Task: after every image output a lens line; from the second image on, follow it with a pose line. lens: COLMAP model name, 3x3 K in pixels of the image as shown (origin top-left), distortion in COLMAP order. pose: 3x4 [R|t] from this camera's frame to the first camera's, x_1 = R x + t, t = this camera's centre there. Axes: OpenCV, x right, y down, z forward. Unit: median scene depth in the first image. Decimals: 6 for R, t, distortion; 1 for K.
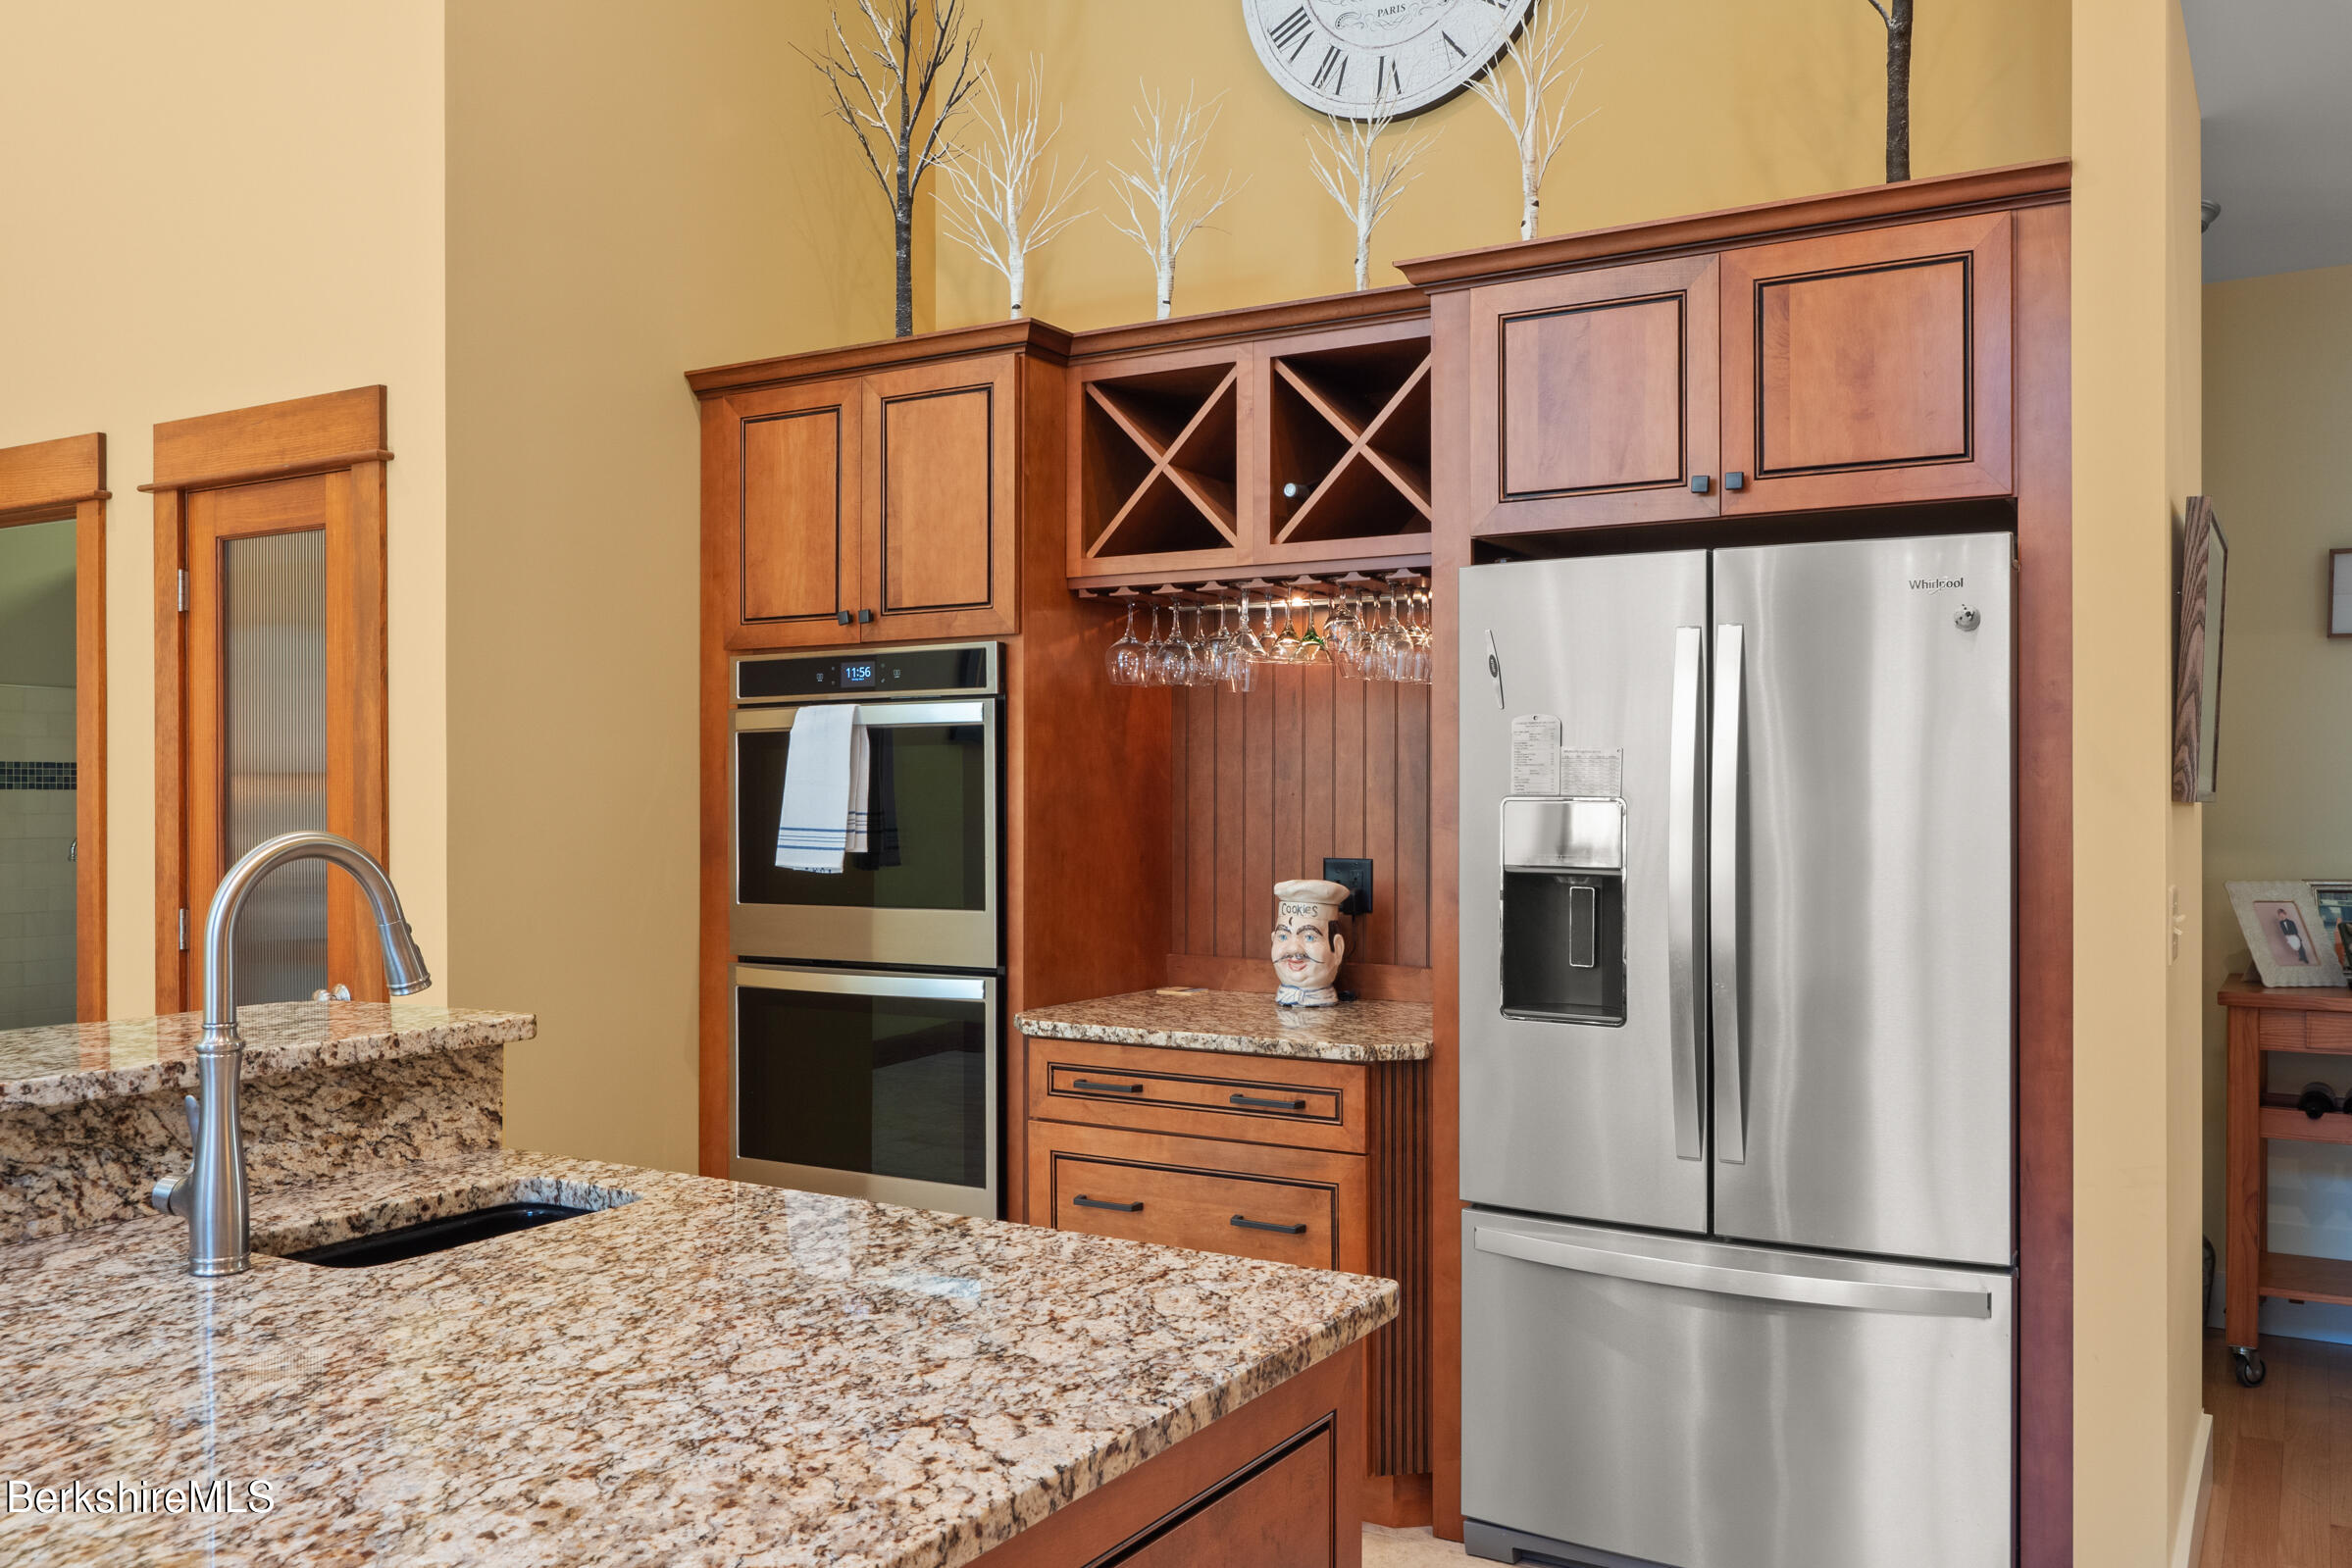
lens RADIAL K [[1895.4, 0, 1172.7], [0, 1895.4, 787.0], [0, 0, 1]] dist [0.016785, 0.006411]
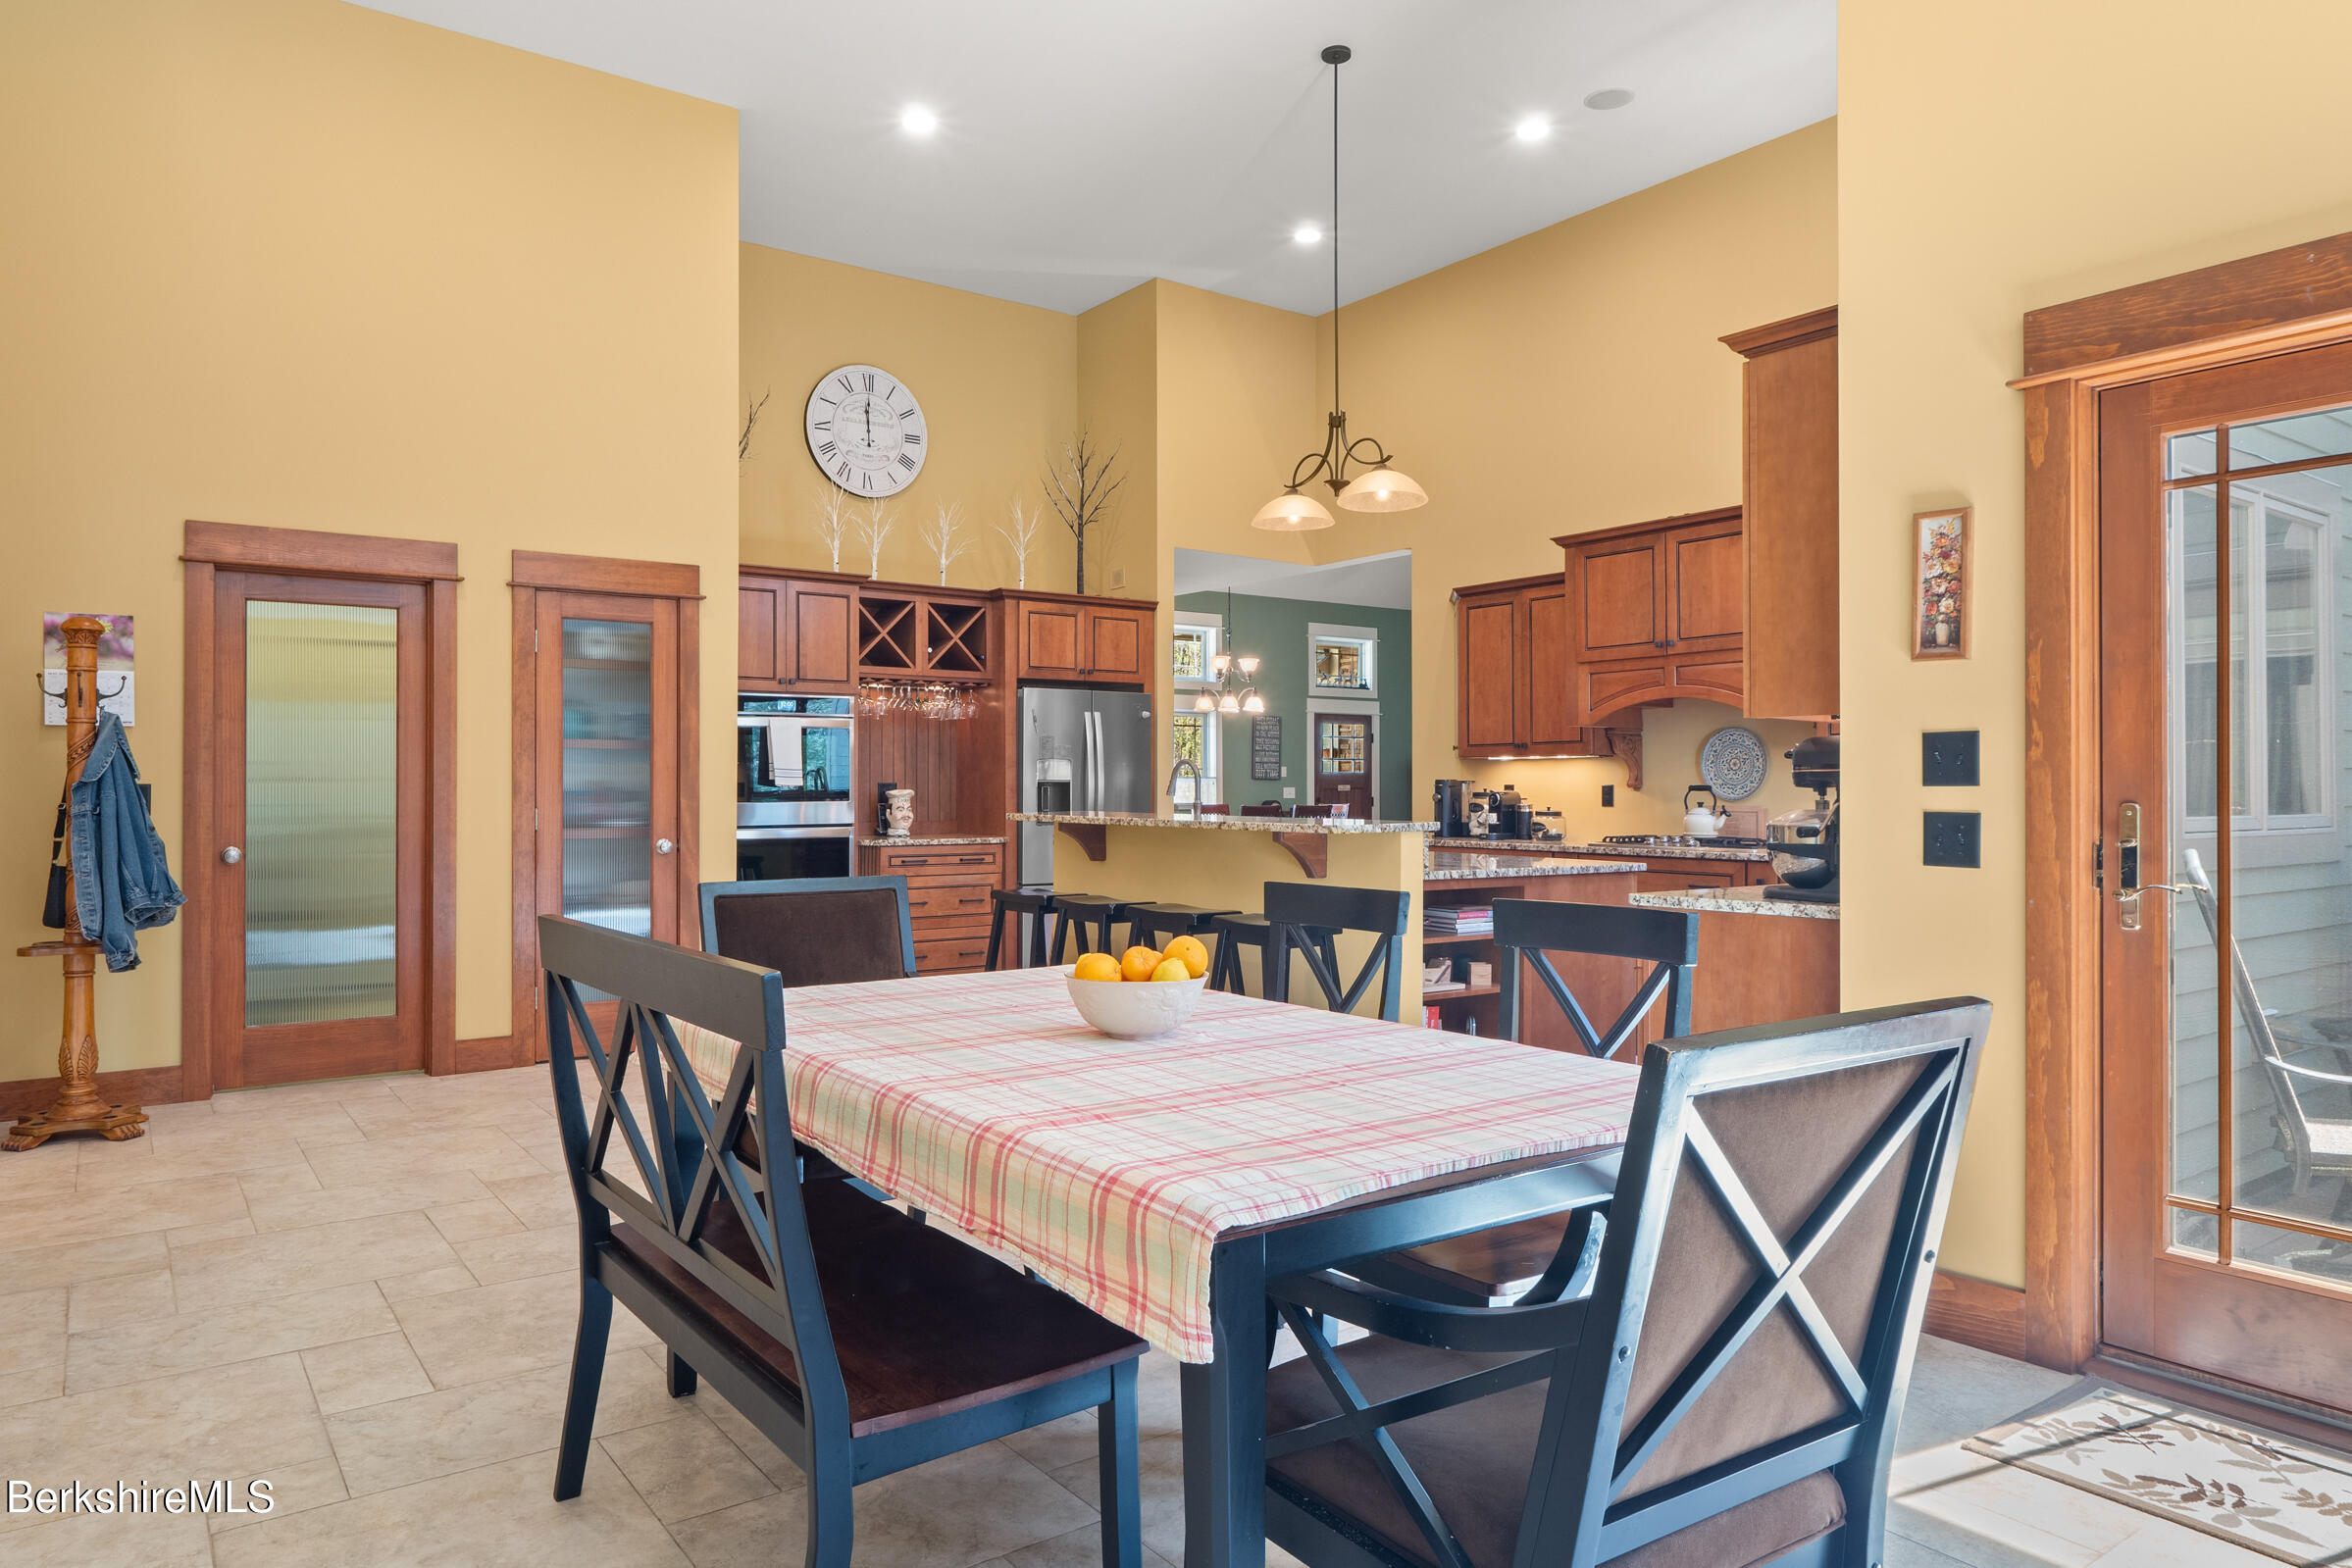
lens RADIAL K [[1538.9, 0, 1180.7], [0, 1538.9, 777.9], [0, 0, 1]] dist [0.002681, 0.001475]
pose [[0.384424, 0.010925, 0.923092, -1.916414], [-0.001591, 0.999936, -0.011172, 0.058713], [-0.923155, 0.002826, 0.384417, -0.223343]]
